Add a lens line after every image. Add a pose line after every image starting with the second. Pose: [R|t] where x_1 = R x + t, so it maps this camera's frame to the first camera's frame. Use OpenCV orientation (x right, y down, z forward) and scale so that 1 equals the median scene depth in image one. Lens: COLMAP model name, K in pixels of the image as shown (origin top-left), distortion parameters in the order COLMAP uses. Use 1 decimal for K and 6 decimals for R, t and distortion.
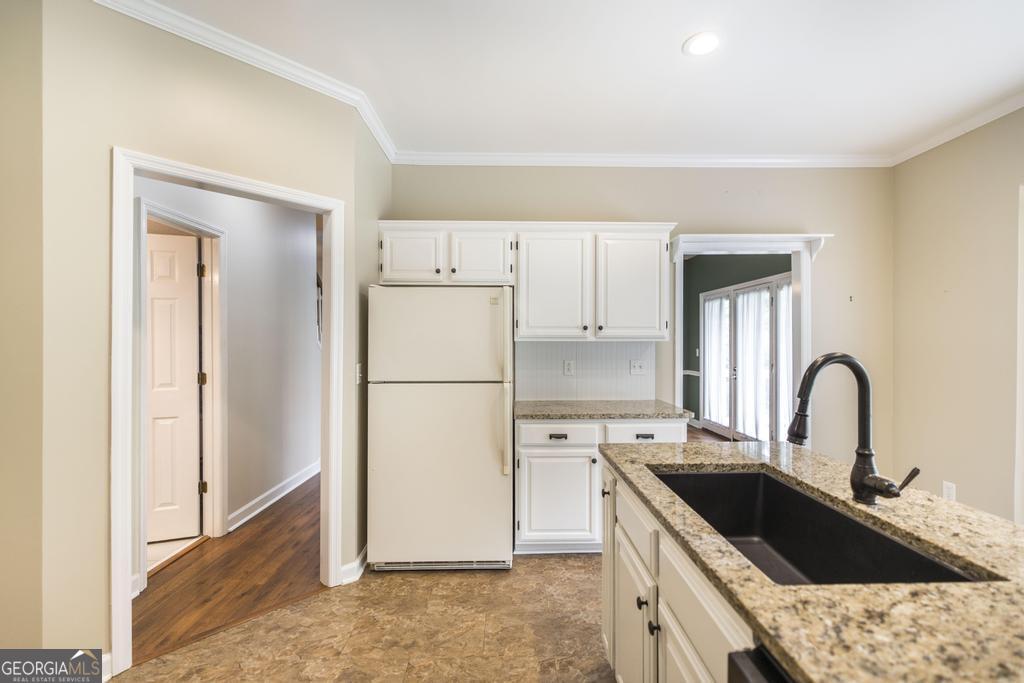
lens RADIAL K [[423.0, 0, 512.0], [0, 423.0, 341.5], [0, 0, 1]] dist [0.015012, -0.000031]
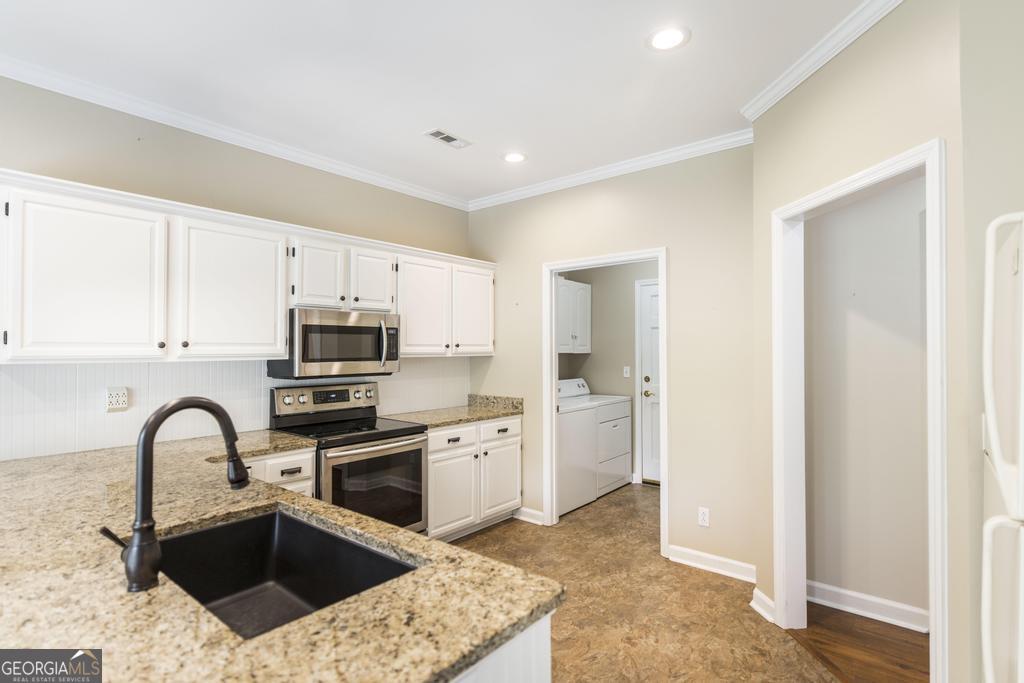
lens RADIAL K [[513.0, 0, 512.0], [0, 513.0, 341.5], [0, 0, 1]] dist [0.020548, -0.000083]
pose [[0.666509, 0.005767, 0.745475, -0.833037], [0.017007, 0.999592, -0.022938, -0.009927], [-0.745303, 0.027967, 0.666139, -0.060756]]
